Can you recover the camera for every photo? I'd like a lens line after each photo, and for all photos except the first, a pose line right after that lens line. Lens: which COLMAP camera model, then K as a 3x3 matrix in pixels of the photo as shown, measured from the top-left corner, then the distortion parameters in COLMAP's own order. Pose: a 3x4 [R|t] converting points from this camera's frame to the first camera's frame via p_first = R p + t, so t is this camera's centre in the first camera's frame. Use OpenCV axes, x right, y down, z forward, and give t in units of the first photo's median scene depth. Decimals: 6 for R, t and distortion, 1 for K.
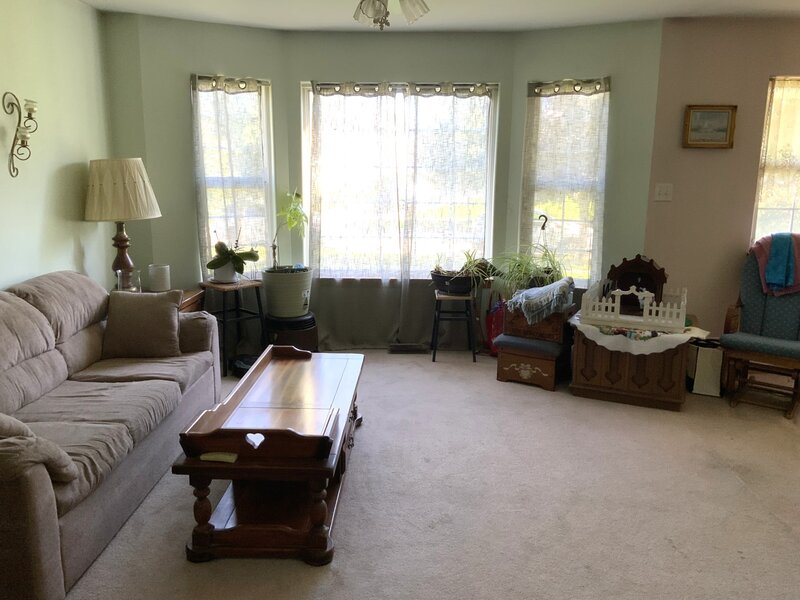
lens RADIAL K [[658.4, 0, 393.3], [0, 658.4, 303.4], [0, 0, 1]] dist [0.059996, -0.101809]
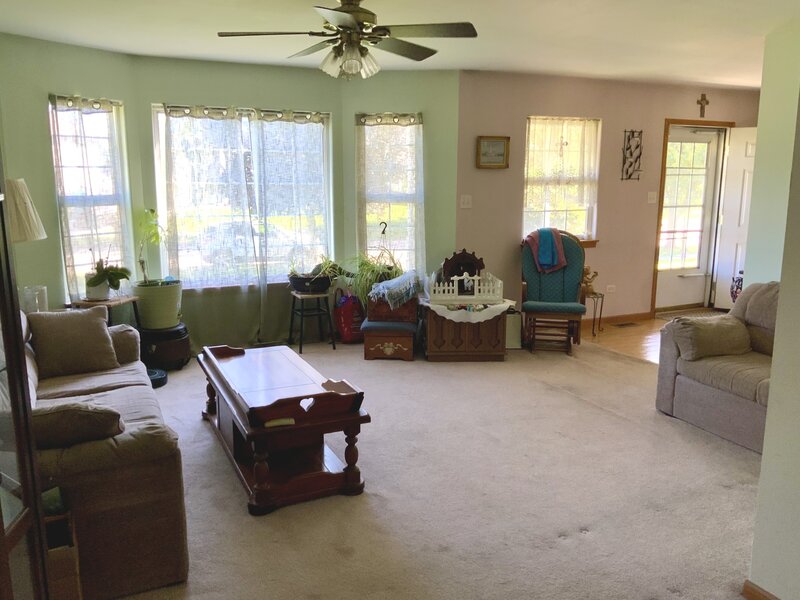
lens RADIAL K [[658.4, 0, 397.3], [0, 658.4, 302.6], [0, 0, 1]] dist [0.059996, -0.101809]
pose [[0.894139, -0.090490, 0.438551, -0.315852], [0.098823, 0.995098, 0.003842, 0.014227], [-0.436749, 0.039904, 0.898698, -0.113269]]
